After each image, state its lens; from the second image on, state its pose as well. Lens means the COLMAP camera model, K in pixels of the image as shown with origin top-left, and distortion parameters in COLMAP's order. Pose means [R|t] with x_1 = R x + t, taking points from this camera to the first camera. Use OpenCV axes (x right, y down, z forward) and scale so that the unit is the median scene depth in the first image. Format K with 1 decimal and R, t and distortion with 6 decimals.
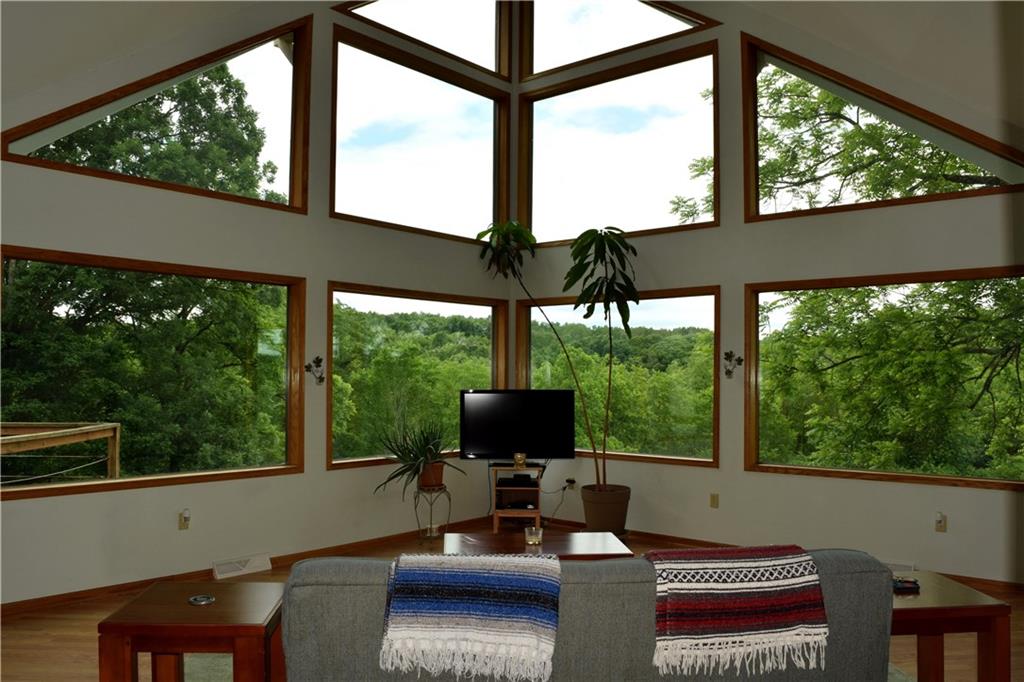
lens RADIAL K [[810.7, 0, 512.0], [0, 810.7, 341.0], [0, 0, 1]] dist [-0.087086, 0.013880]
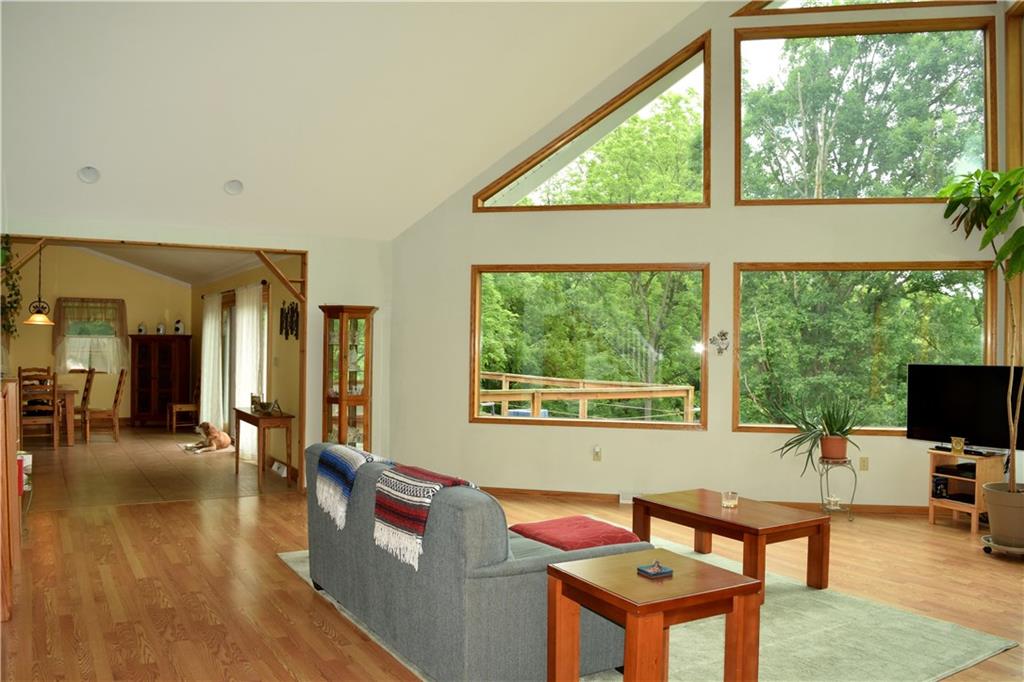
lens RADIAL K [[810.7, 0, 512.0], [0, 810.7, 341.0], [0, 0, 1]] dist [-0.087086, 0.013880]
pose [[0.442358, -0.002463, -0.896835, 0.615219], [0.027922, 0.999549, 0.011027, 0.012443], [0.896404, -0.029919, 0.442227, 0.219189]]
